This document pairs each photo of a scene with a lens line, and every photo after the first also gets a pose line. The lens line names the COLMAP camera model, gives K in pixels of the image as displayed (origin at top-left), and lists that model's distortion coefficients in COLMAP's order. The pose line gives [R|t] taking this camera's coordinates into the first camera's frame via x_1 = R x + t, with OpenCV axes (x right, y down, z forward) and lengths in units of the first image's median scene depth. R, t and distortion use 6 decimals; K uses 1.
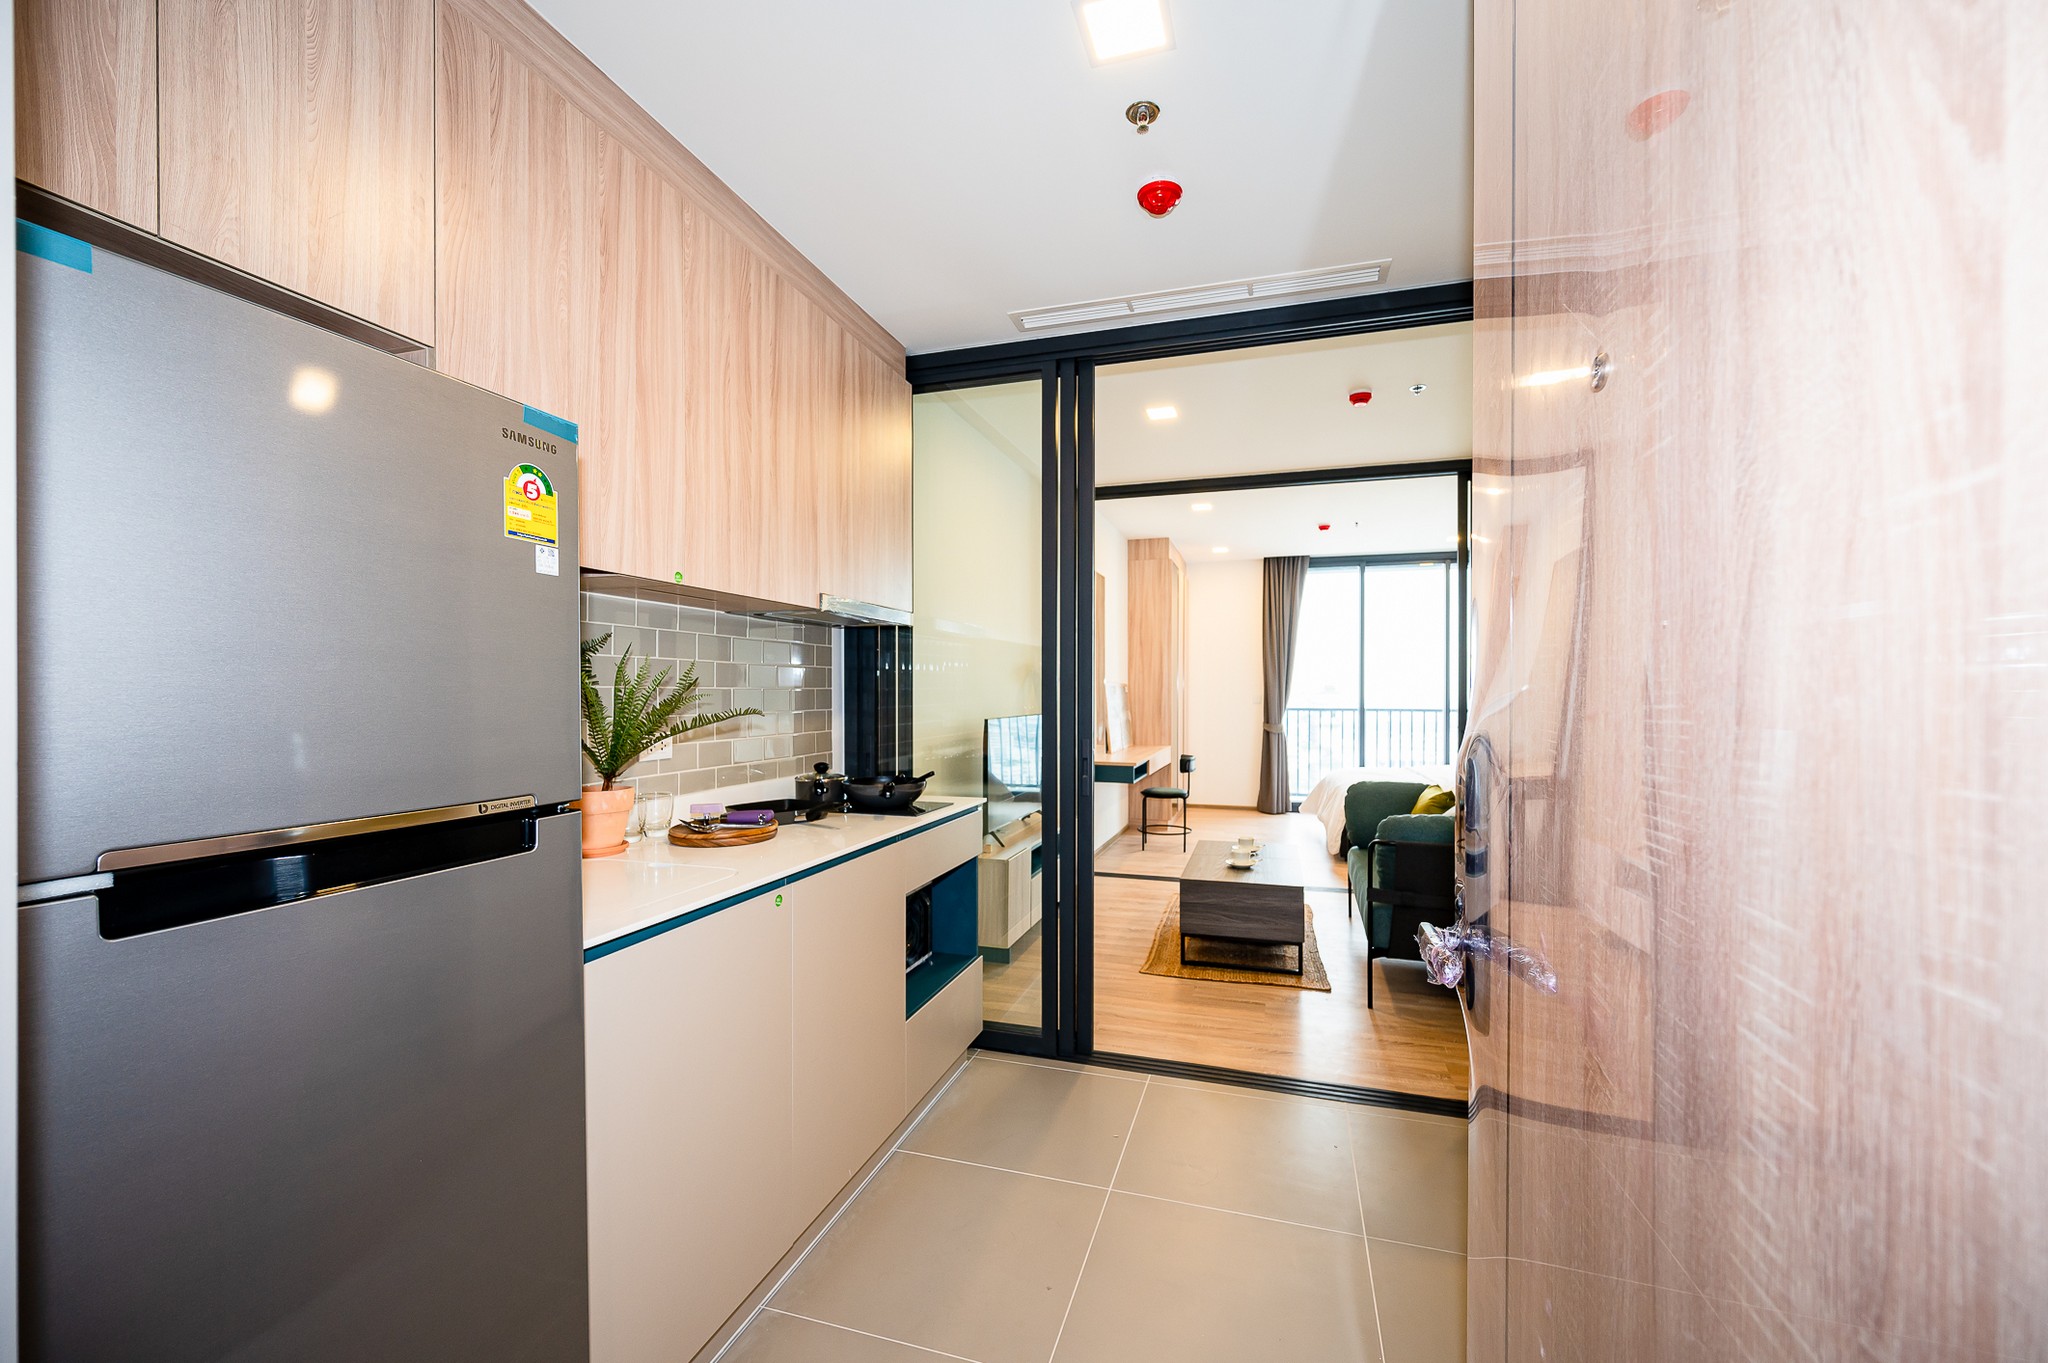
lens RADIAL K [[815.8, 0, 1024.9], [0, 815.8, 692.6], [0, 0, 1]] dist [0.000742, 0.000025]
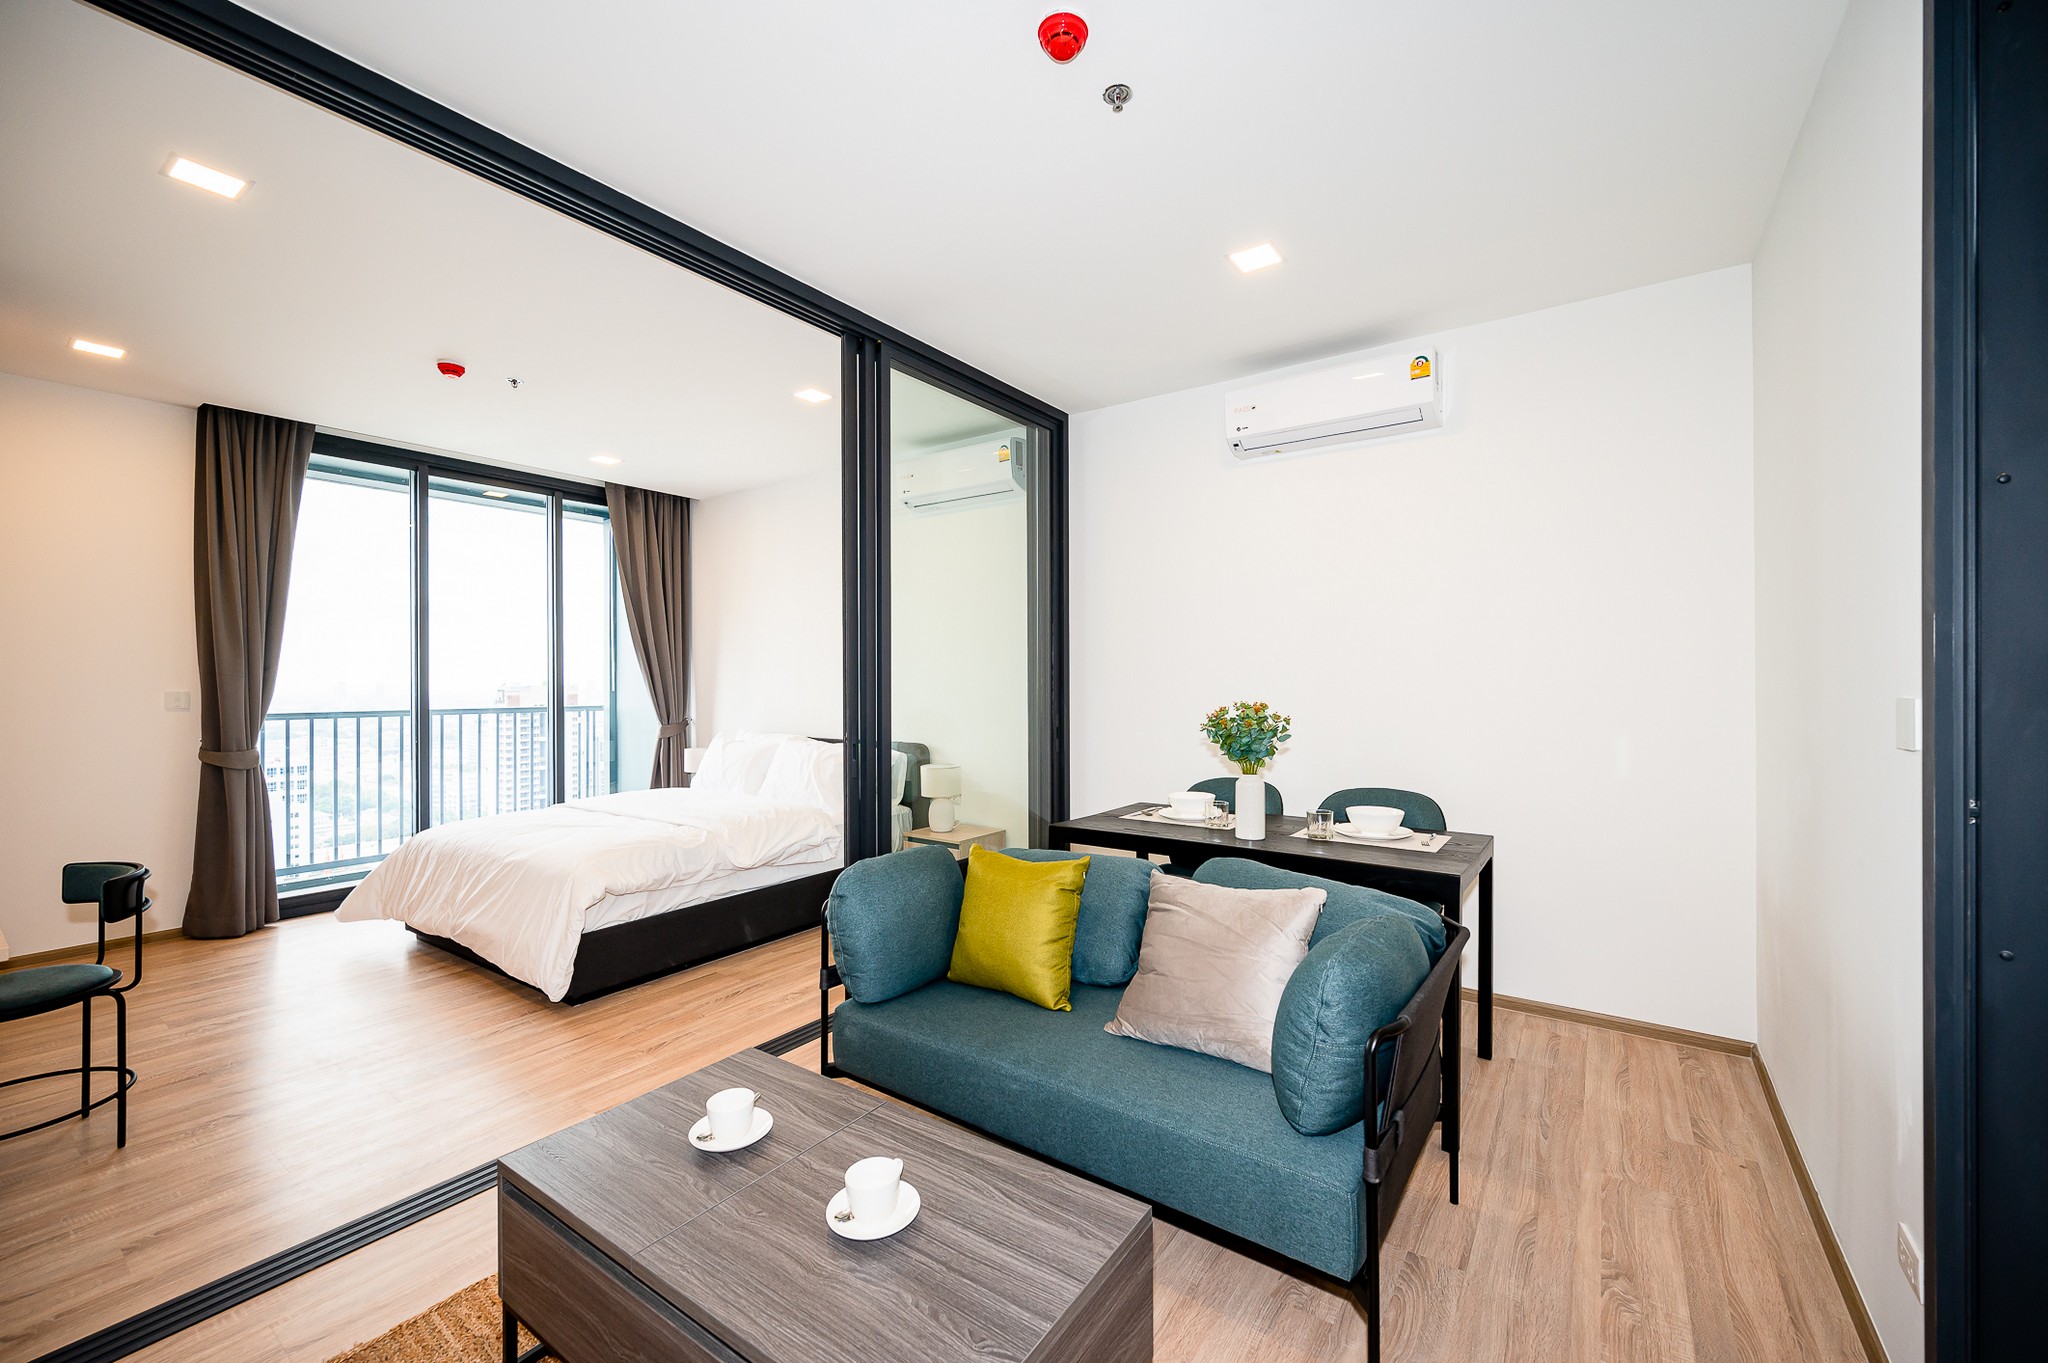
lens RADIAL K [[809.3, 0, 1015.3], [0, 809.3, 680.5], [0, 0, 1]] dist [-0.000647, -0.000102]
pose [[0.308625, -0.004938, 0.951171, -0.033944], [0.006054, 0.999976, 0.003227, -0.005396], [-0.951164, 0.004763, 0.308648, 1.088017]]
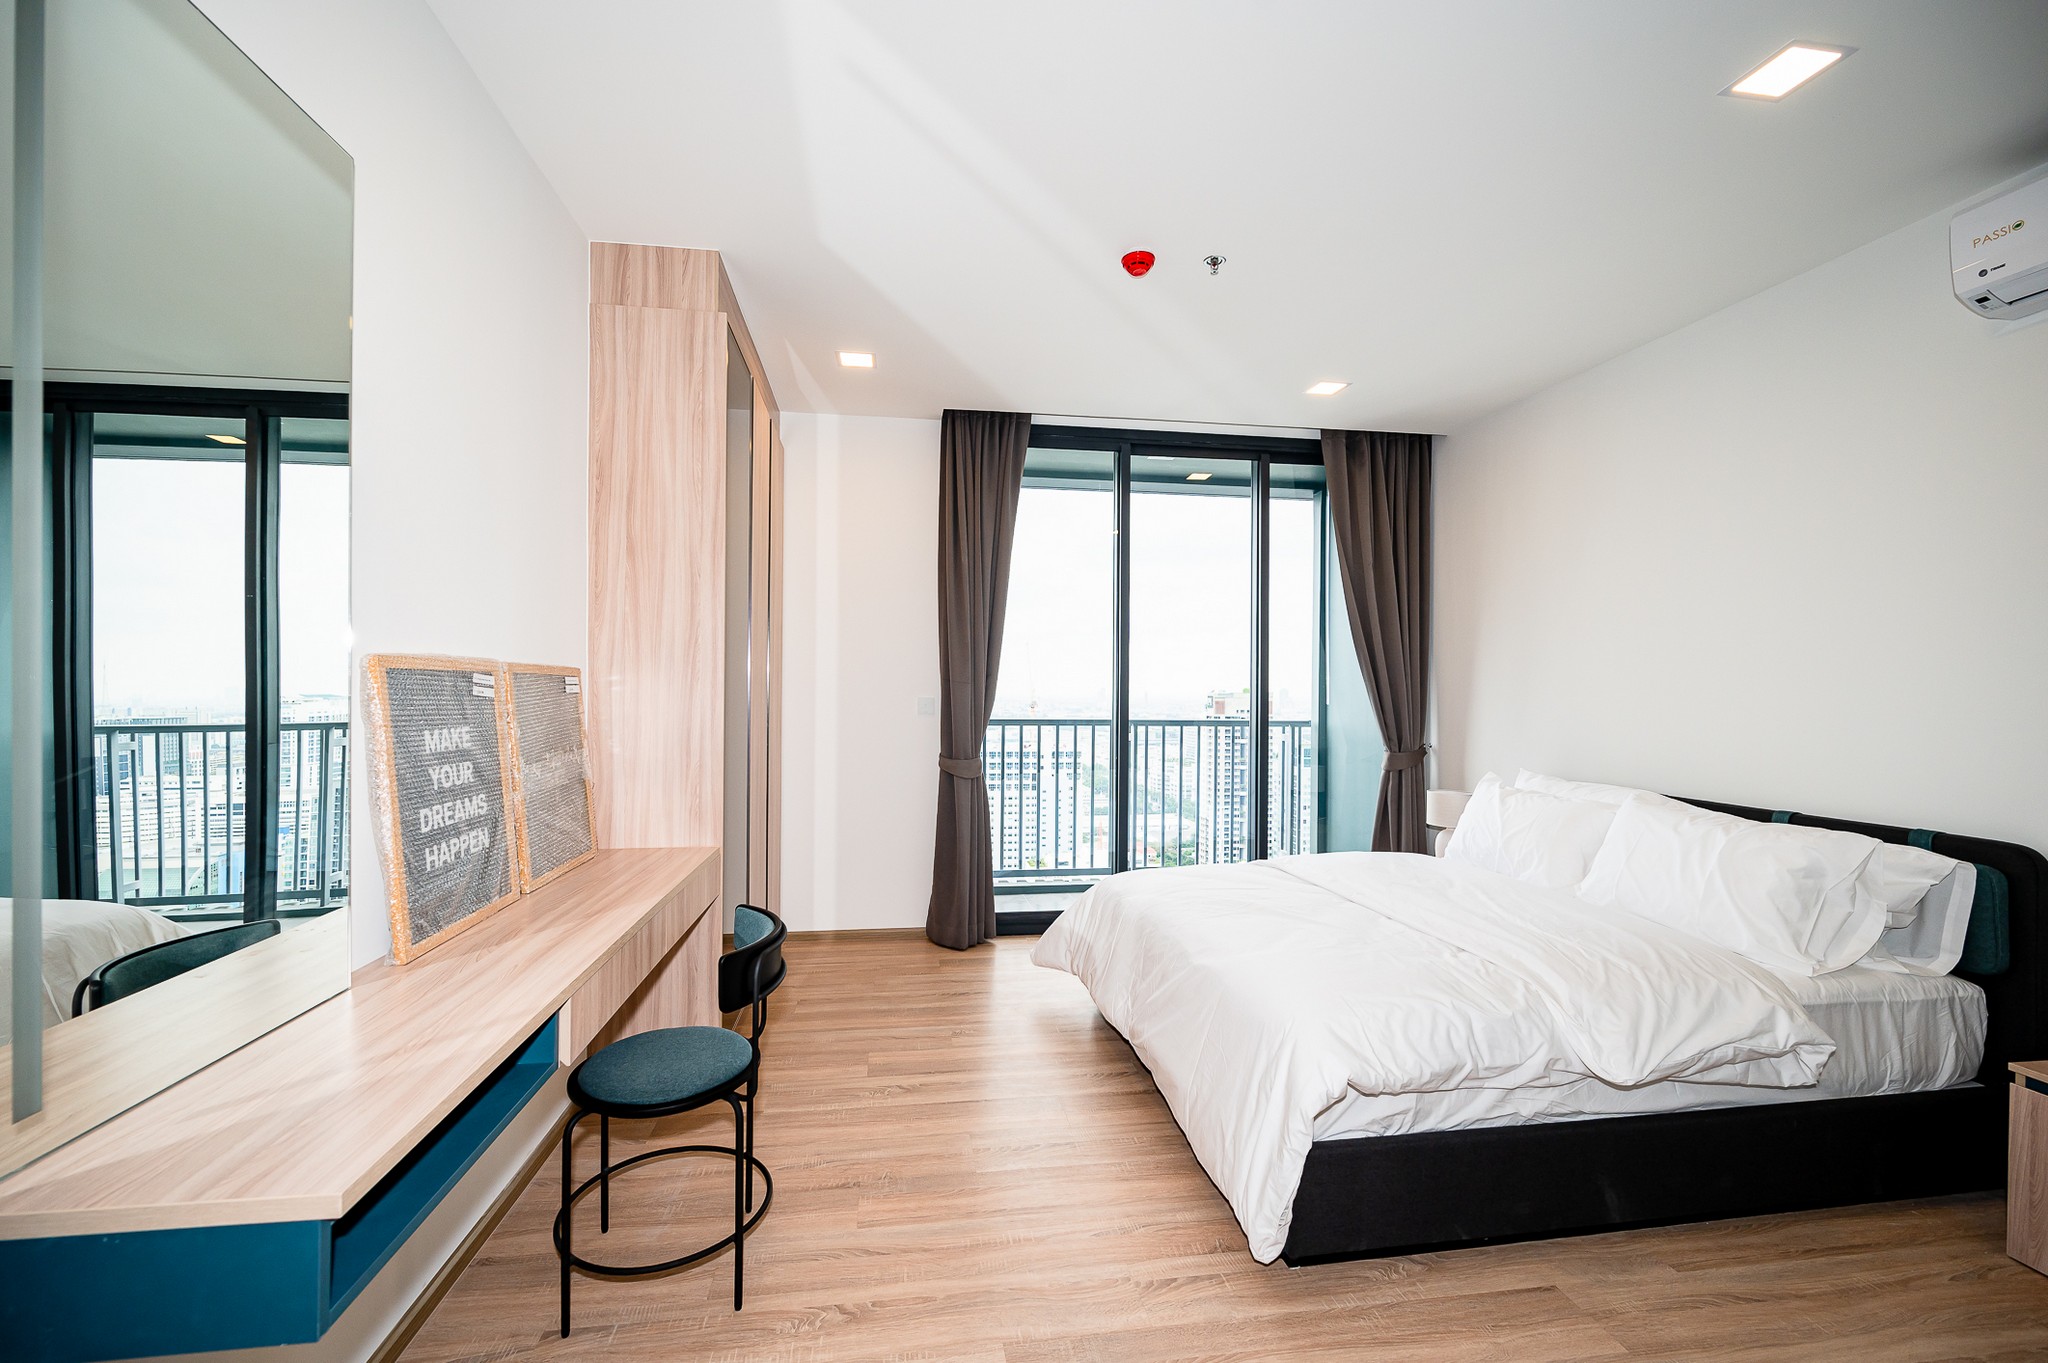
lens RADIAL K [[812.3, 0, 1027.0], [0, 812.3, 688.9], [0, 0, 1]] dist [-0.001669, -0.000203]
pose [[0.891951, 0.001883, 0.452129, 0.328582], [-0.003173, 0.999993, 0.002093, -0.008820], [-0.452121, -0.003302, 0.891950, 1.499892]]
